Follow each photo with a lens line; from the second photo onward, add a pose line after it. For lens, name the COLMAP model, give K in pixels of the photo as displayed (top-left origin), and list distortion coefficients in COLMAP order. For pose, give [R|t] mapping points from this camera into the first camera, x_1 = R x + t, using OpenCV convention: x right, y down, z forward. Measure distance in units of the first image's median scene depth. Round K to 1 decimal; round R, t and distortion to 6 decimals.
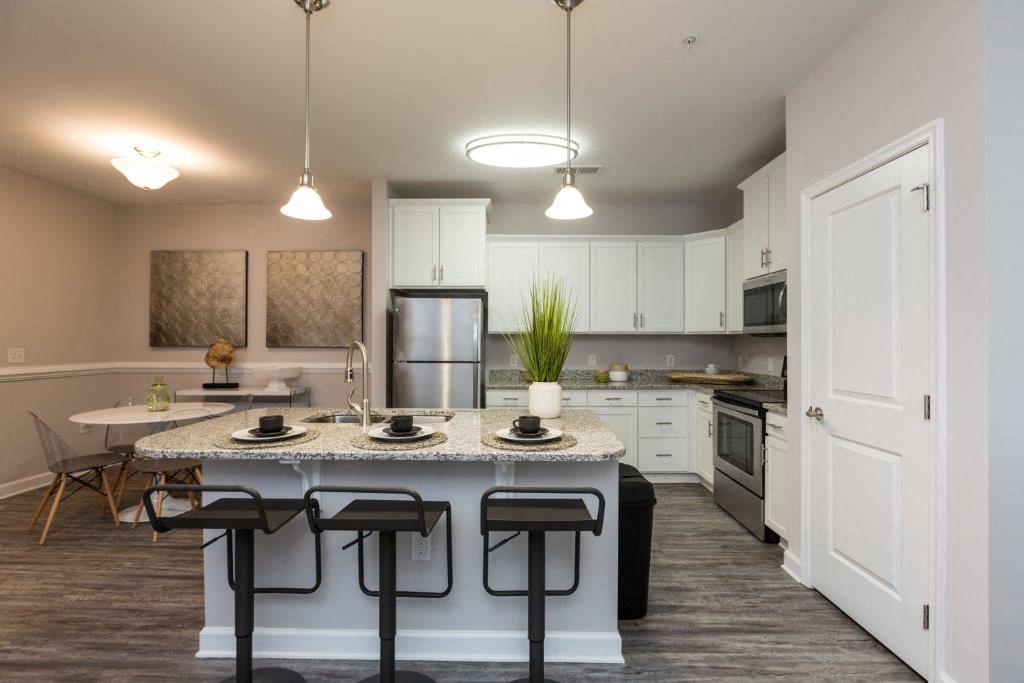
lens RADIAL K [[476.3, 0, 513.7], [0, 476.3, 342.3], [0, 0, 1]] dist [-0.003870, -0.001364]
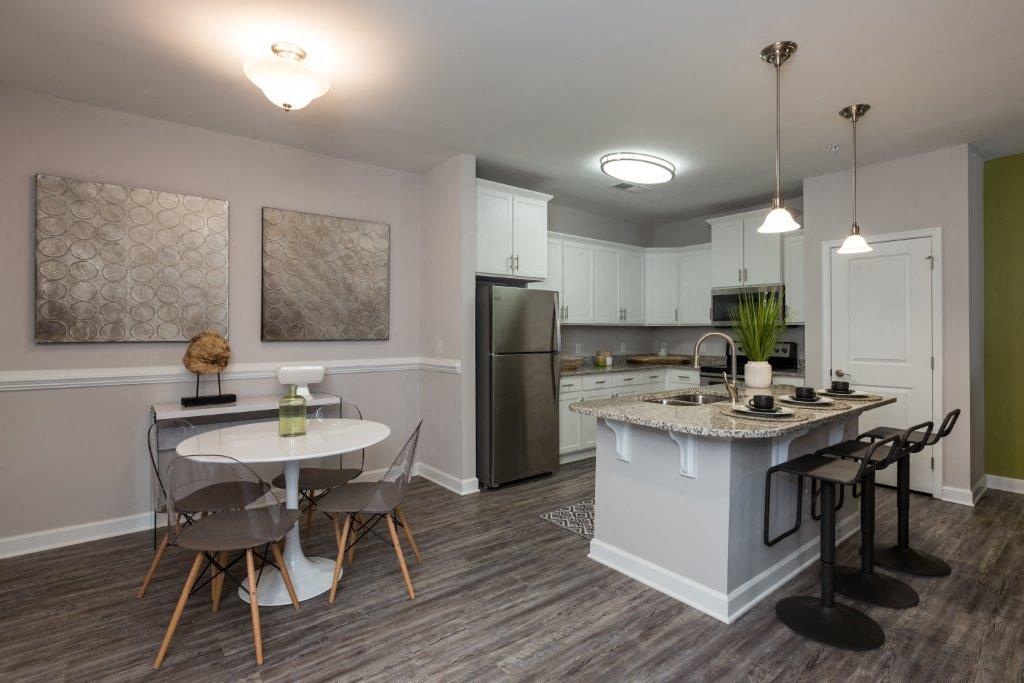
lens RADIAL K [[507.0, 0, 513.2], [0, 507.0, 336.6], [0, 0, 1]] dist [-0.006099, -0.000359]
pose [[0.765014, -0.009275, 0.643947, -1.219000], [0.003235, 0.999939, 0.010560, -0.005977], [-0.644006, -0.005995, 0.764997, 0.298130]]
